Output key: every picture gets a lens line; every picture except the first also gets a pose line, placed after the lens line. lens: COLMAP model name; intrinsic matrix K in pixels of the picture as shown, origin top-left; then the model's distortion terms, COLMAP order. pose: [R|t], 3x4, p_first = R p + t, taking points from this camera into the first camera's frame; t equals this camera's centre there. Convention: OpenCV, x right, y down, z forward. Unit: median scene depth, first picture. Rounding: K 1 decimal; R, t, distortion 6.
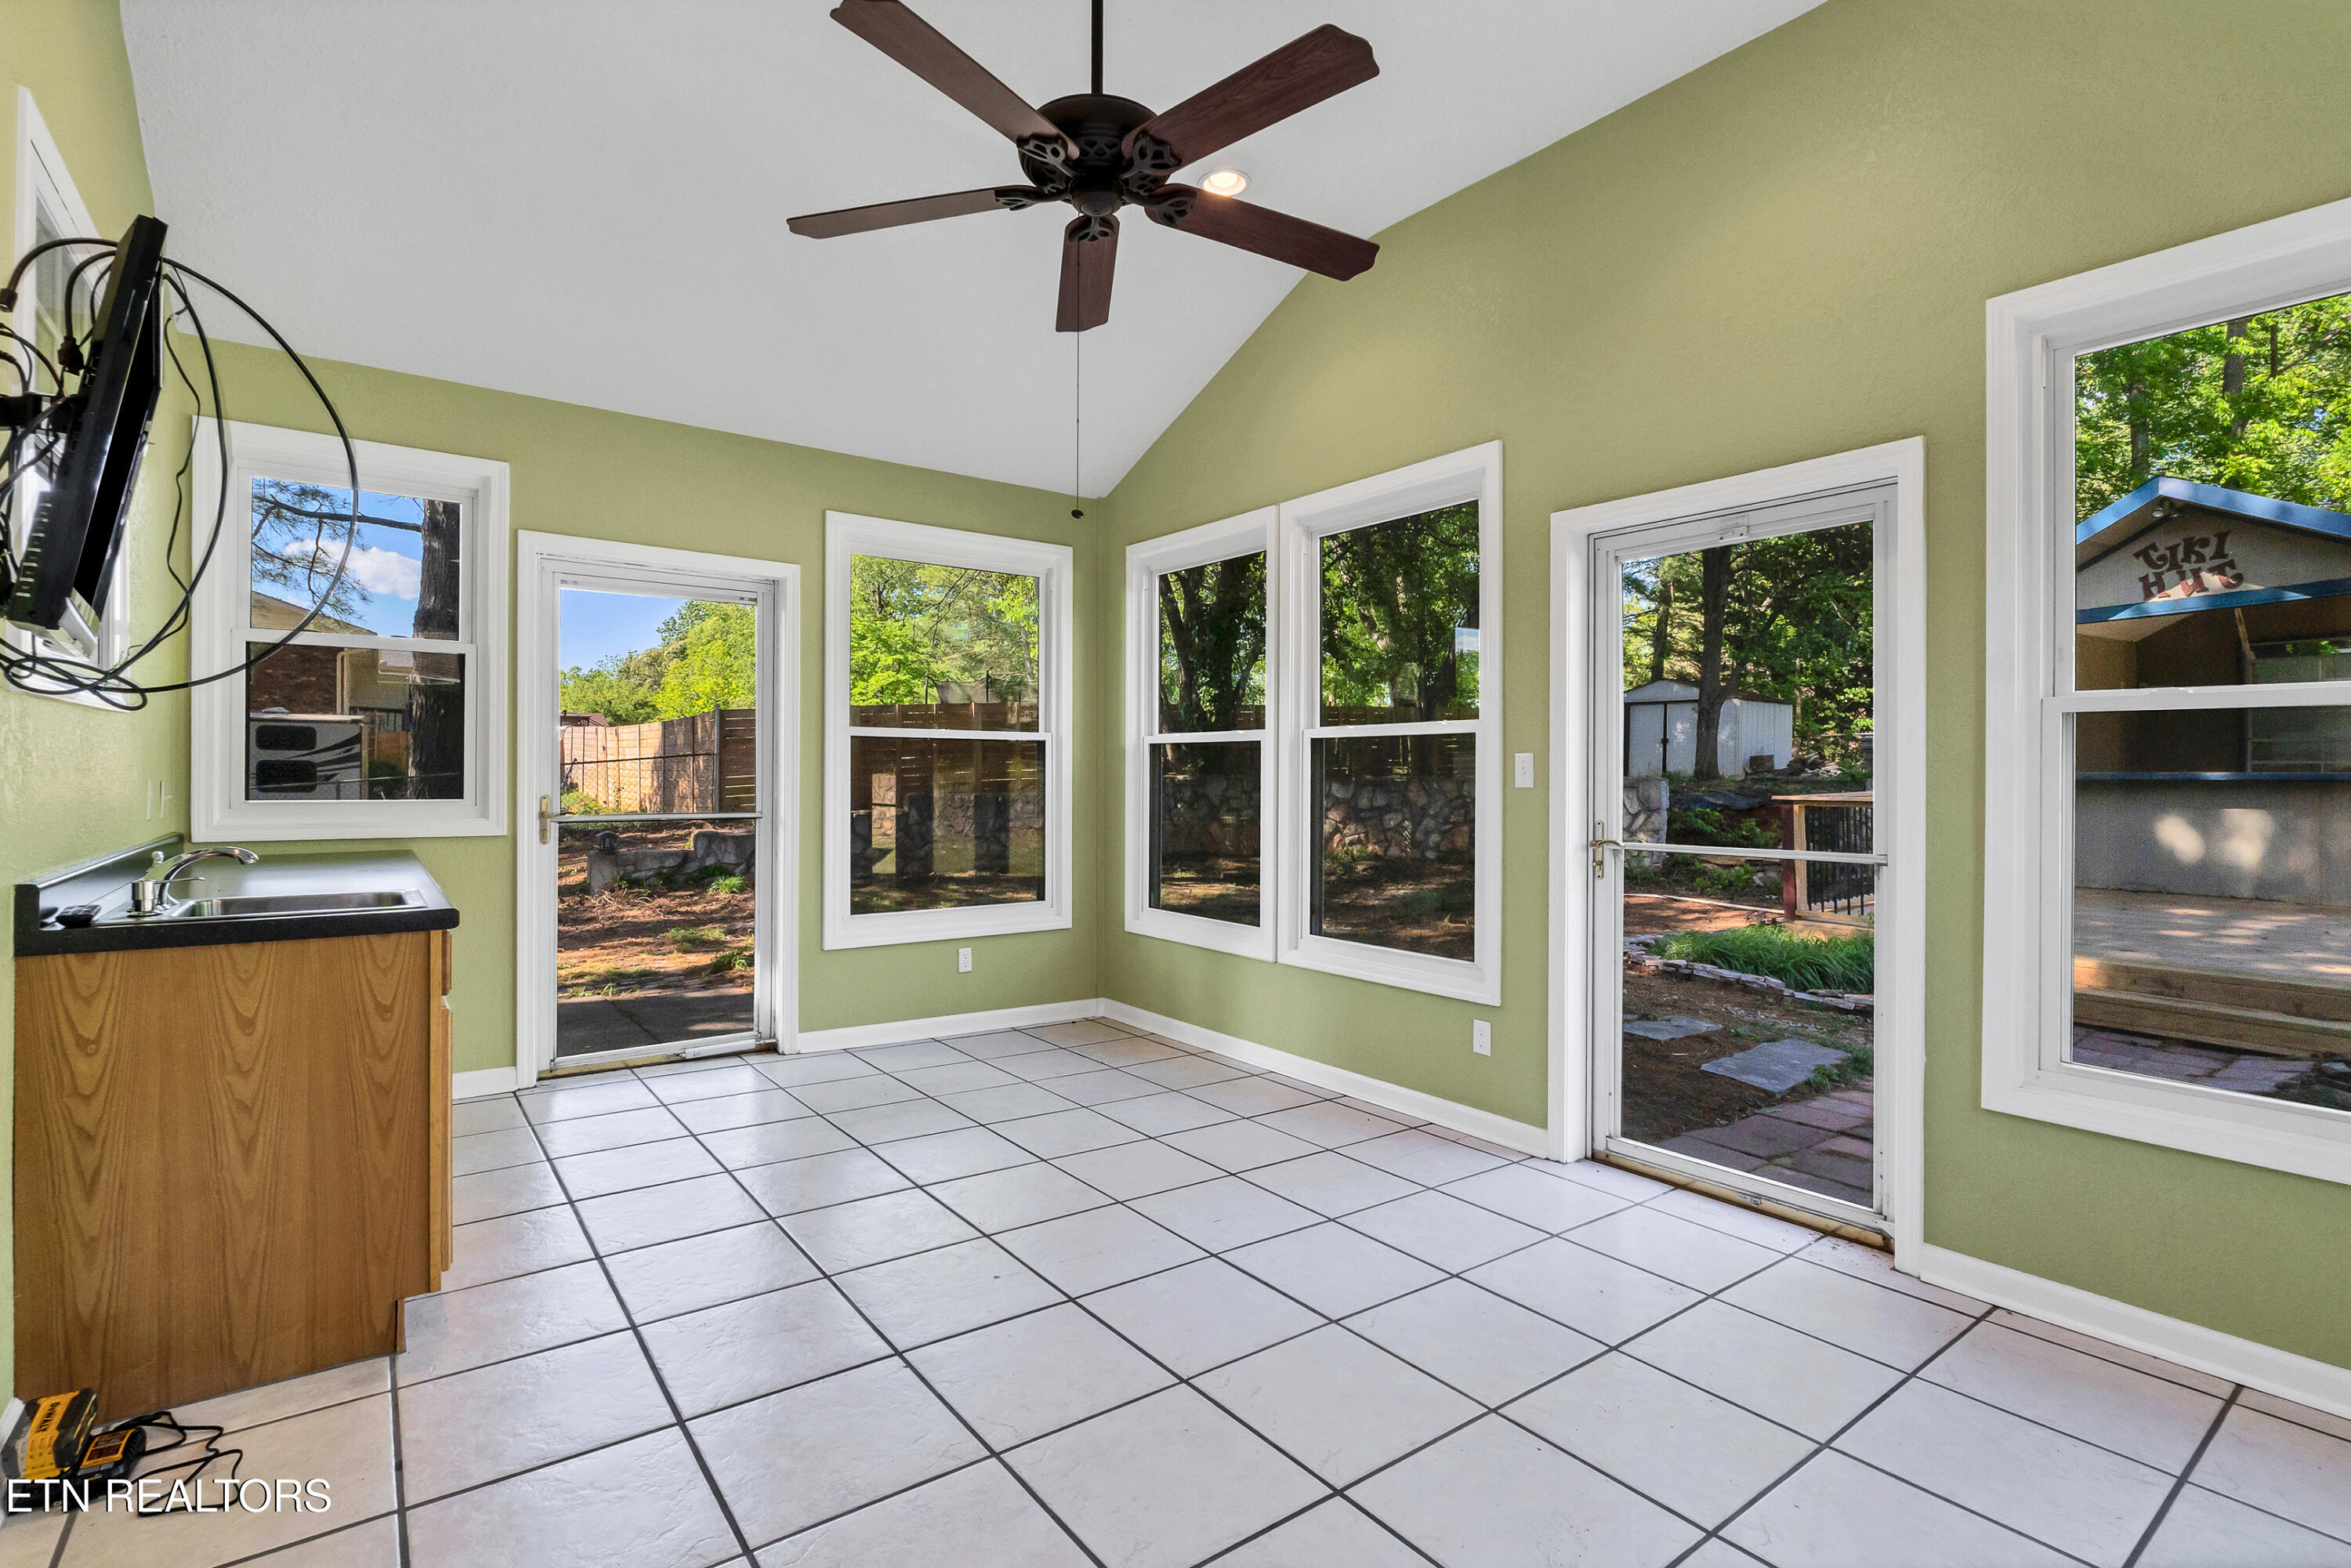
lens RADIAL K [[1104.5, 0, 1182.0], [0, 1104.5, 777.8], [0, 0, 1]] dist [0.039109, 0.000048]
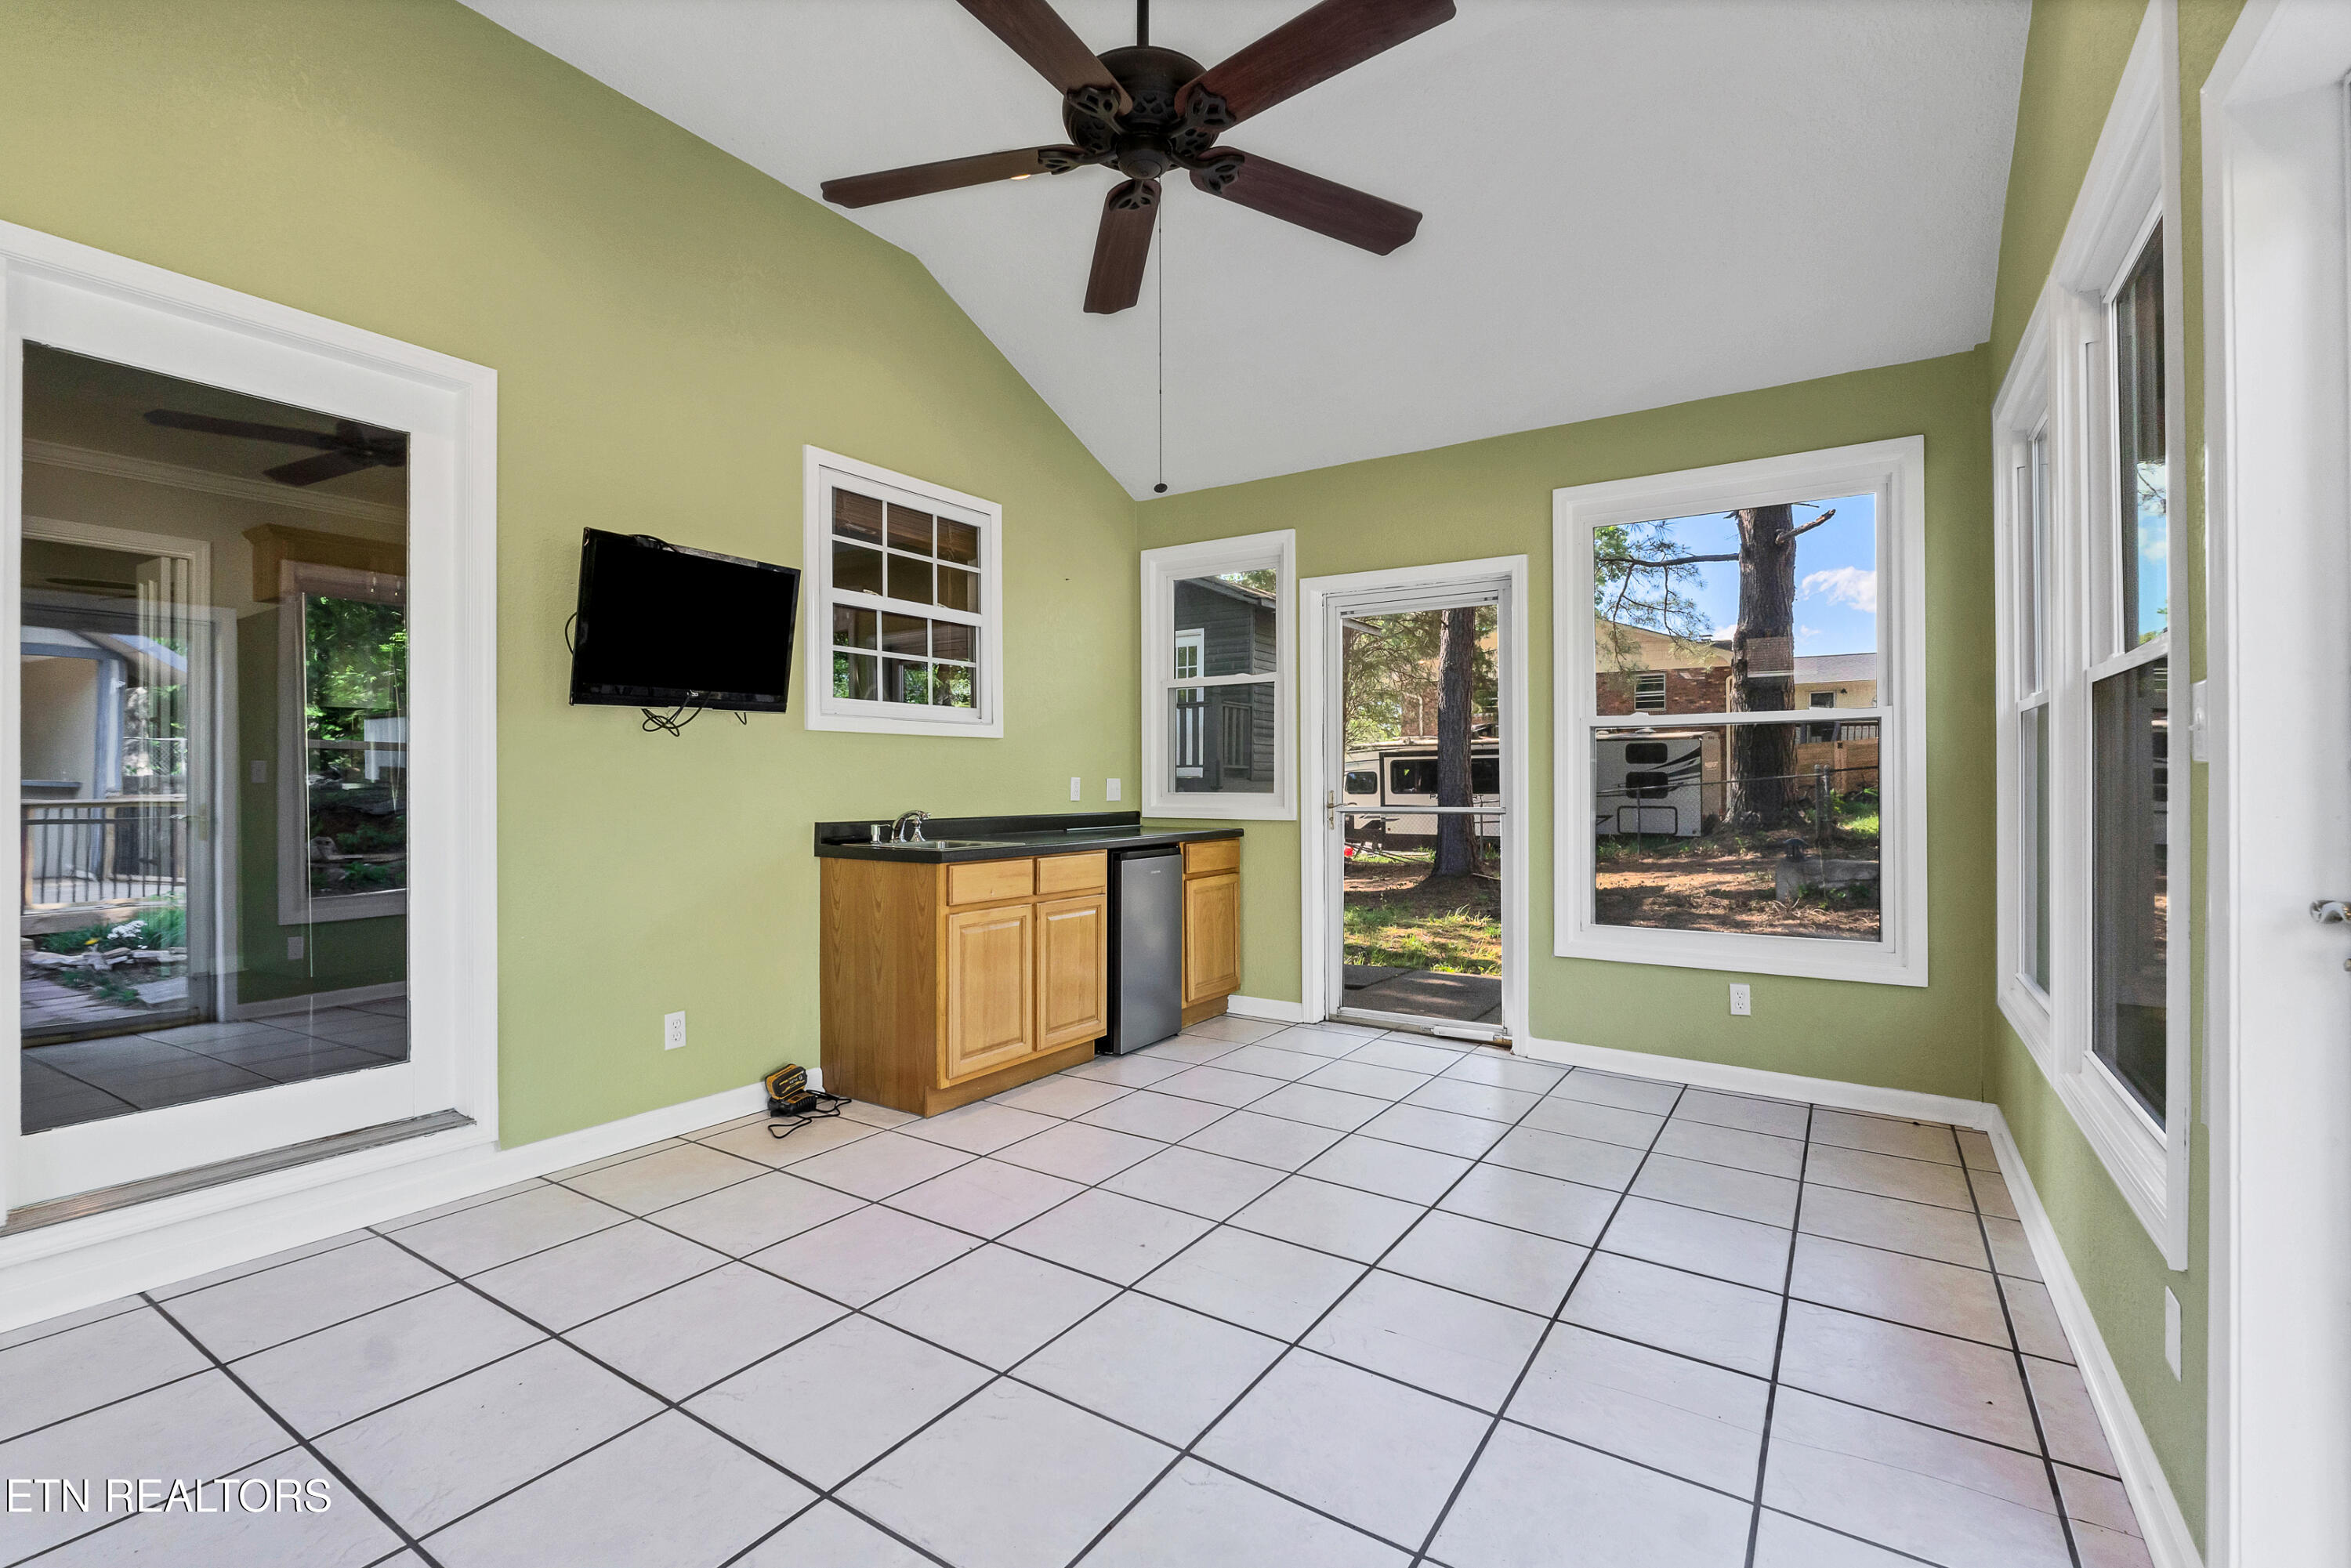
lens RADIAL K [[1104.5, 0, 1175.6], [0, 1104.5, 782.1], [0, 0, 1]] dist [0.039109, 0.000048]
pose [[0.358172, -0.007807, -0.933623, 0.453910], [0.000649, 0.999967, -0.008113, 0.015516], [0.933655, 0.002300, 0.358165, 0.365809]]
